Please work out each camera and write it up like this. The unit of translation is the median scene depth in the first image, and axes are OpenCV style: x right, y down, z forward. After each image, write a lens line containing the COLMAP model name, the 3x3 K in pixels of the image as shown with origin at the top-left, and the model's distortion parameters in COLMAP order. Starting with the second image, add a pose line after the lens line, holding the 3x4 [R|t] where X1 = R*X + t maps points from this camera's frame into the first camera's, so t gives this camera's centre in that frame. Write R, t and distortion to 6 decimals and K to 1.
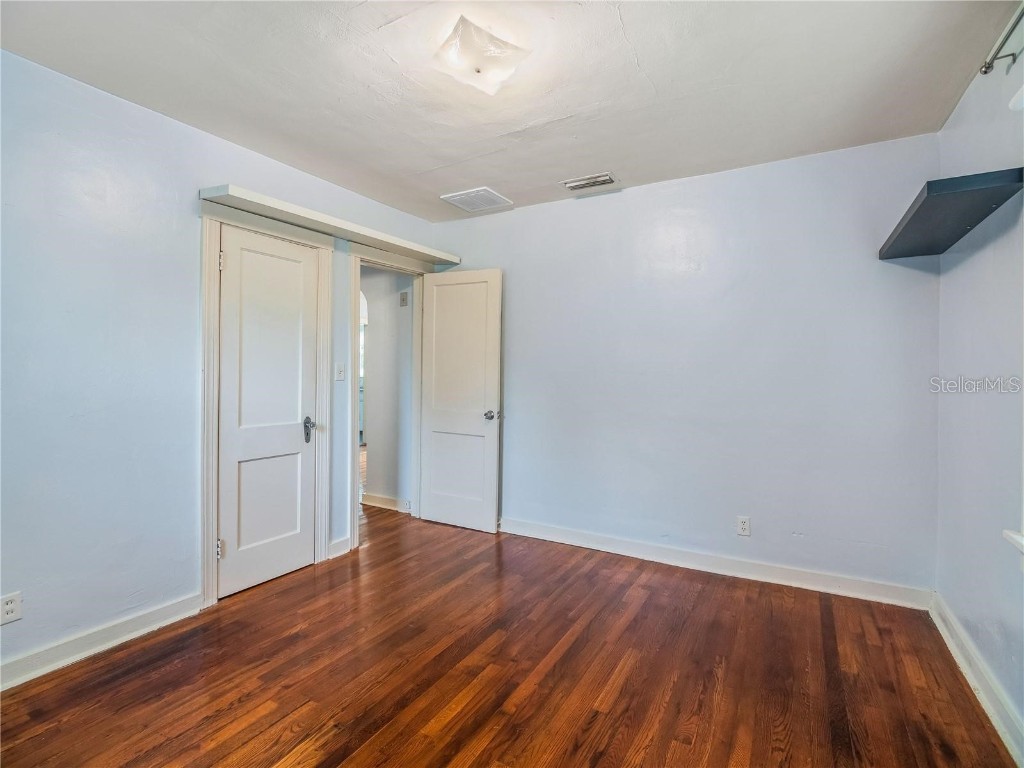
lens RADIAL K [[525.5, 0, 473.6], [0, 525.5, 383.8], [0, 0, 1]] dist [-0.002645, -0.000149]
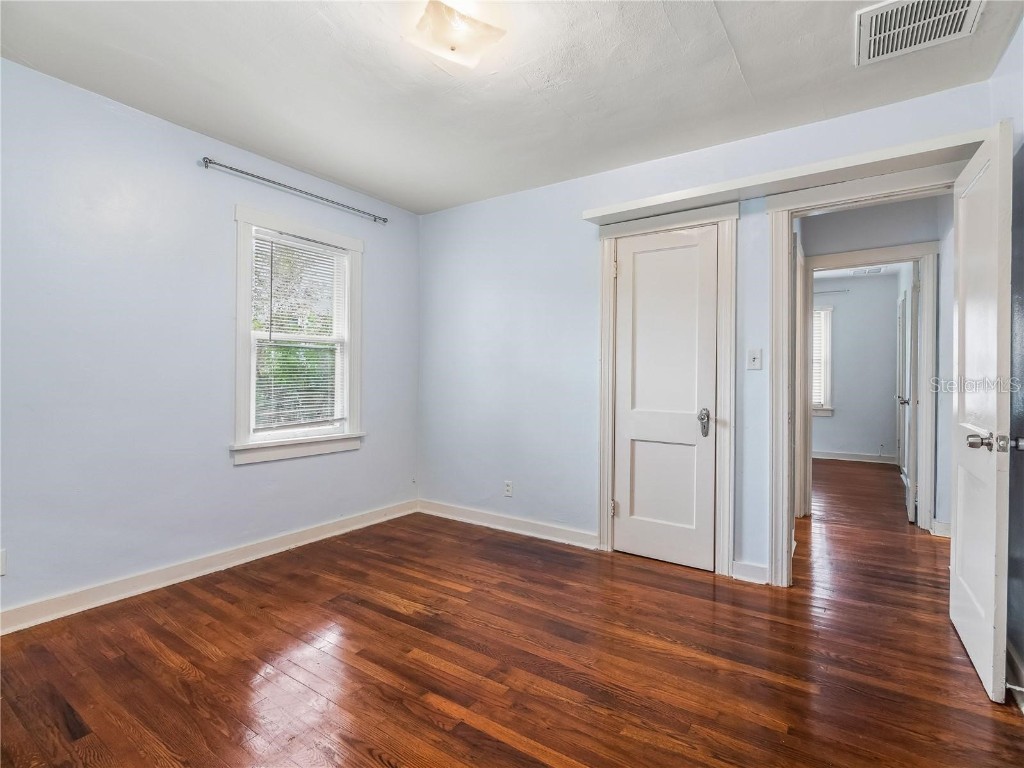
lens RADIAL K [[493.9, 0, 517.0], [0, 493.9, 382.0], [0, 0, 1]] dist [0.001604, 0.000194]
pose [[-0.037846, 0.006387, -0.999263, 0.725941], [-0.029354, 0.999541, 0.007500, 0.024614], [0.998852, 0.029616, -0.037641, 0.893768]]
